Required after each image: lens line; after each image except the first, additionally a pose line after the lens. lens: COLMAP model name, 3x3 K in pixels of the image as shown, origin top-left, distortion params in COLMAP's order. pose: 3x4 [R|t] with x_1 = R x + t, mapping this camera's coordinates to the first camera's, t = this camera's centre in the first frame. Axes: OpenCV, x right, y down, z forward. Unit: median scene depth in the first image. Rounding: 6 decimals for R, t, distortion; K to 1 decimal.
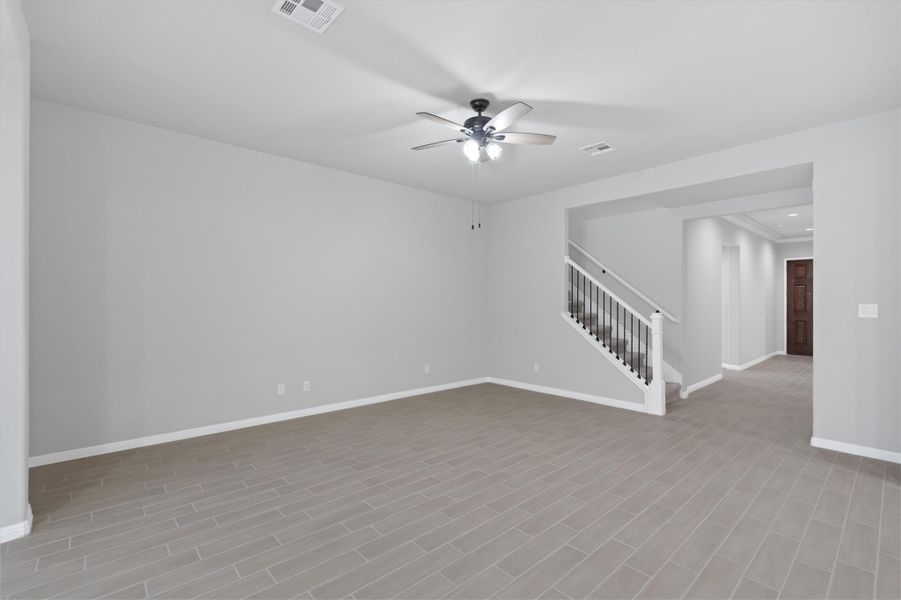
lens RADIAL K [[408.2, 0, 453.7], [0, 408.2, 300.2], [0, 0, 1]] dist [0.023947, -0.002800]
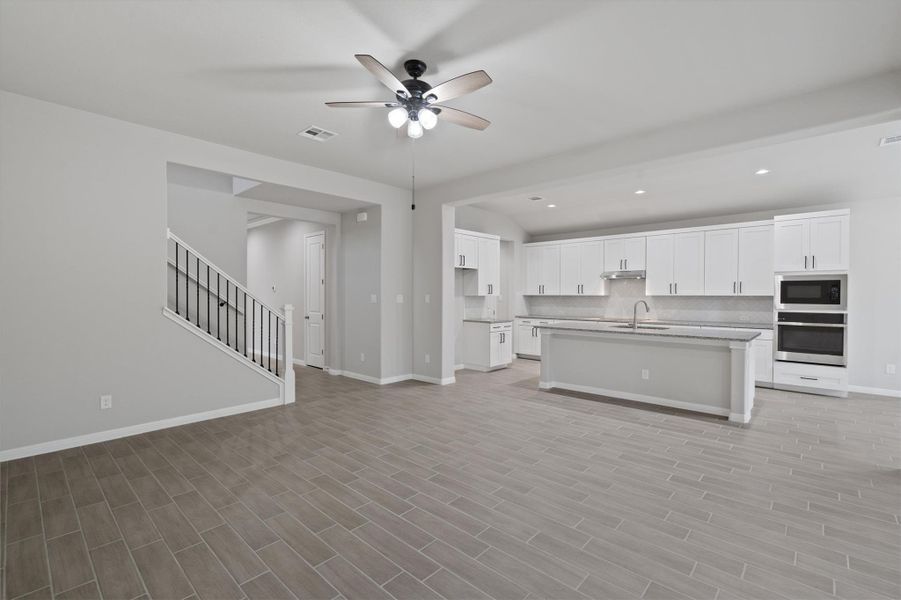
lens RADIAL K [[408.2, 0, 450.4], [0, 408.2, 301.9], [0, 0, 1]] dist [0.023947, -0.002800]
pose [[-0.089460, -0.019954, 0.995791, -0.772752], [-0.008495, 0.999778, 0.019271, 0.001120], [-0.995954, -0.006735, -0.089610, 0.942613]]
